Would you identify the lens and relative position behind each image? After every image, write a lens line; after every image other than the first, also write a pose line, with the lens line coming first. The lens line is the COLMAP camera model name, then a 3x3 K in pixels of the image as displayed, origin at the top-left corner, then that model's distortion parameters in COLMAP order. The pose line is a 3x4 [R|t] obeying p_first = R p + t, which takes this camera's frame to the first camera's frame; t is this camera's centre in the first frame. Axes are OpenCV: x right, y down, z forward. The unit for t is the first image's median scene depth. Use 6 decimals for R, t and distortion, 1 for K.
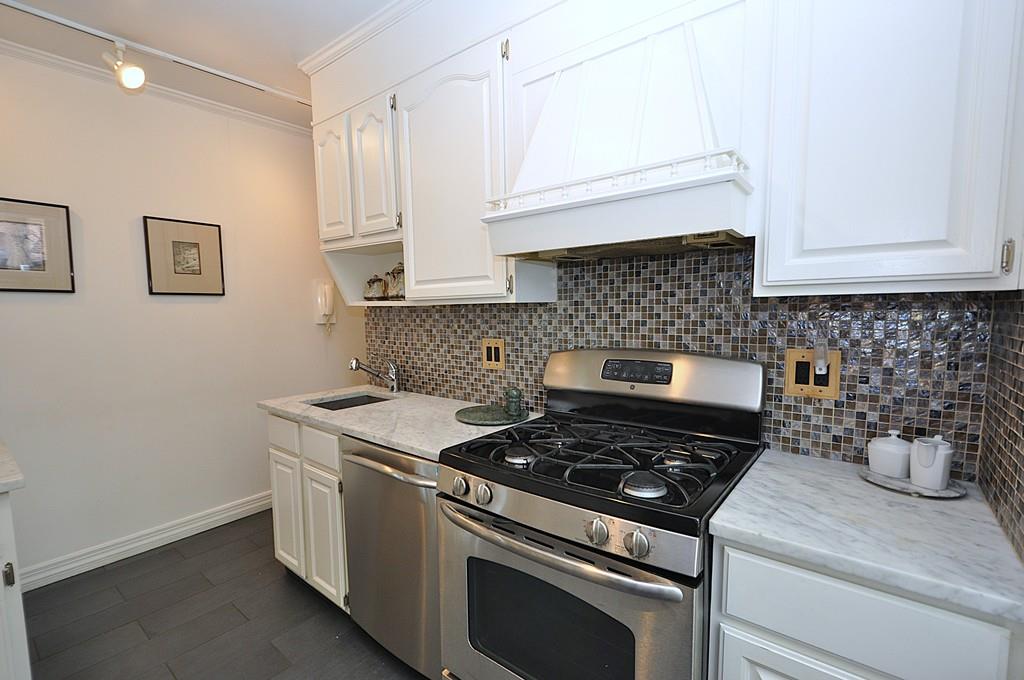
lens RADIAL K [[454.2, 0, 512.5], [0, 454.2, 352.3], [0, 0, 1]] dist [0.008902, -0.008820]
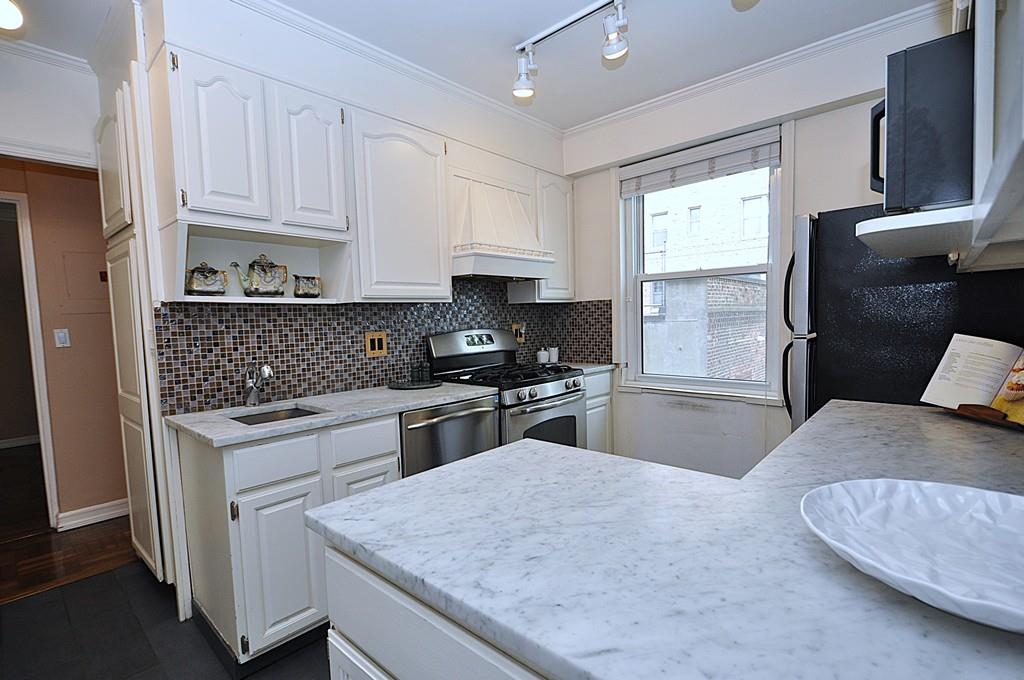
lens RADIAL K [[475.1, 0, 512.1], [0, 475.1, 351.8], [0, 0, 1]] dist [0.002808, -0.000205]
pose [[0.063546, -0.064006, 0.995924, -1.349179], [0.122168, 0.990934, 0.055890, -0.003194], [-0.990473, 0.118119, 0.070790, 0.559889]]
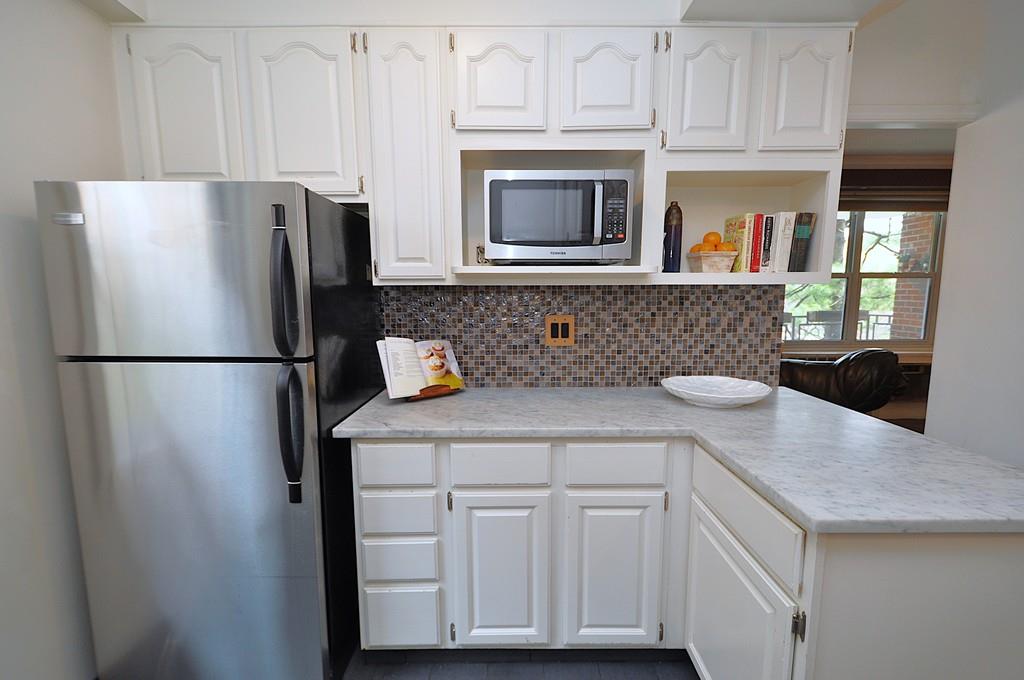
lens RADIAL K [[454.2, 0, 512.5], [0, 454.2, 352.3], [0, 0, 1]] dist [0.008902, -0.008820]
pose [[-0.785820, 0.094983, -0.611118, -0.179878], [-0.043480, 0.977206, 0.207793, -0.065848], [0.616925, 0.189860, -0.763778, 0.725579]]
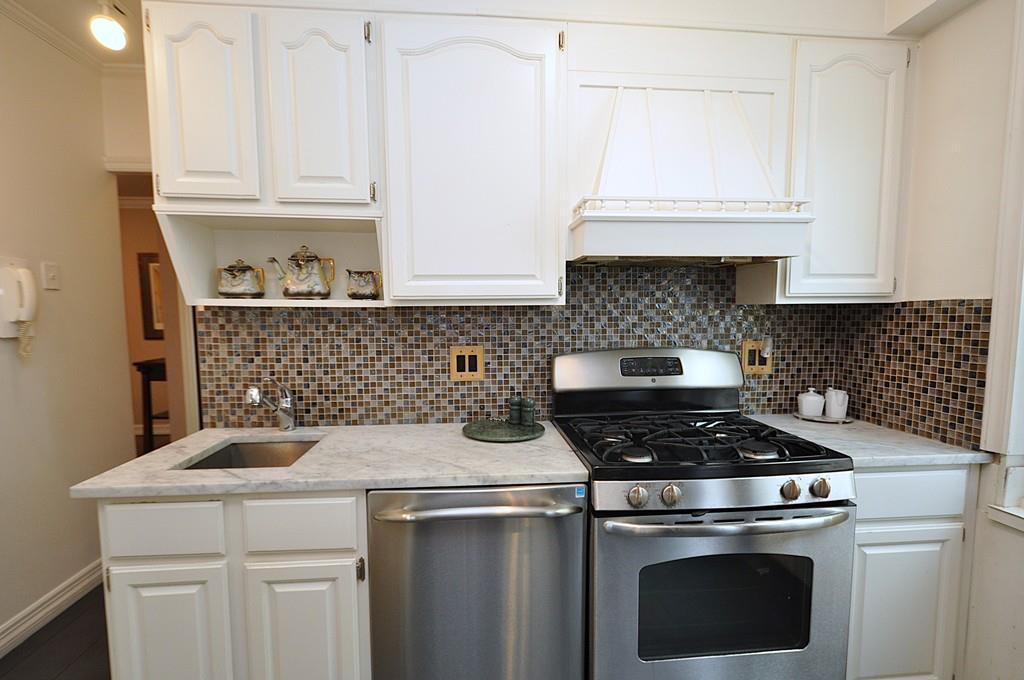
lens RADIAL K [[475.1, 0, 512.1], [0, 475.1, 351.8], [0, 0, 1]] dist [0.002808, -0.000205]
pose [[0.723383, -0.049835, 0.688646, -0.625568], [0.061857, 0.998059, 0.007249, -0.020379], [-0.687671, 0.037353, 0.725061, 0.284622]]
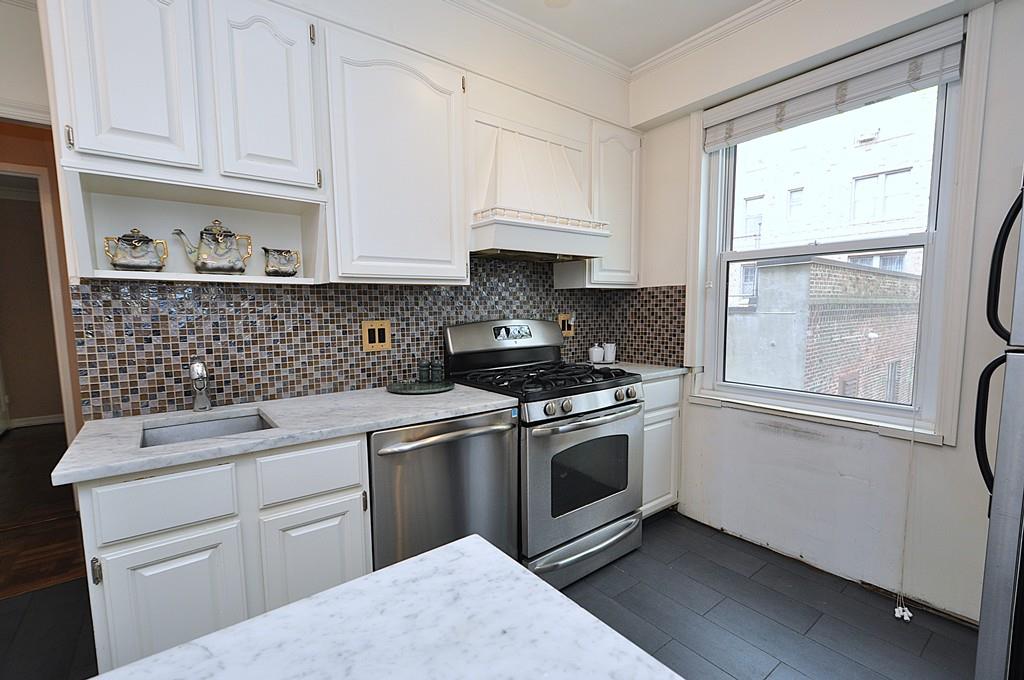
lens RADIAL K [[454.2, 0, 512.5], [0, 454.2, 352.3], [0, 0, 1]] dist [0.008902, -0.008820]
pose [[0.238363, -0.089026, 0.967087, -0.979698], [0.100039, 0.992743, 0.066731, 0.003255], [-0.966010, 0.080841, 0.245539, 0.475728]]
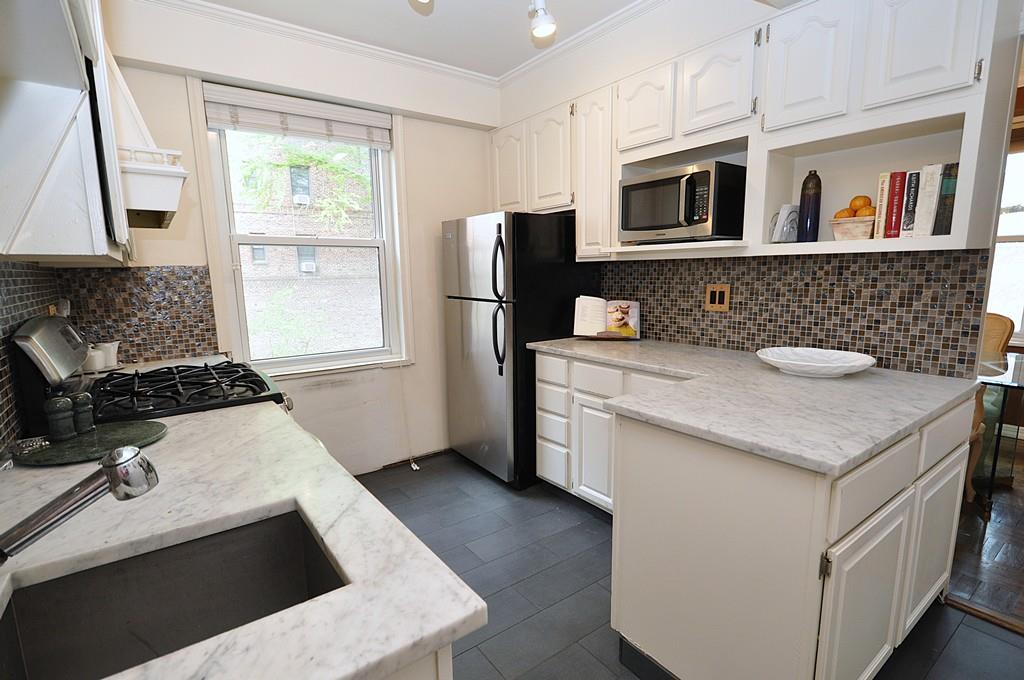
lens RADIAL K [[489.7, 0, 512.5], [0, 489.7, 353.1], [0, 0, 1]] dist [0.000193, -0.000758]
pose [[-0.964195, -0.017067, 0.264645, -0.719961], [0.051026, 0.967341, 0.248290, -0.106978], [-0.260239, 0.252903, -0.931834, 1.346014]]
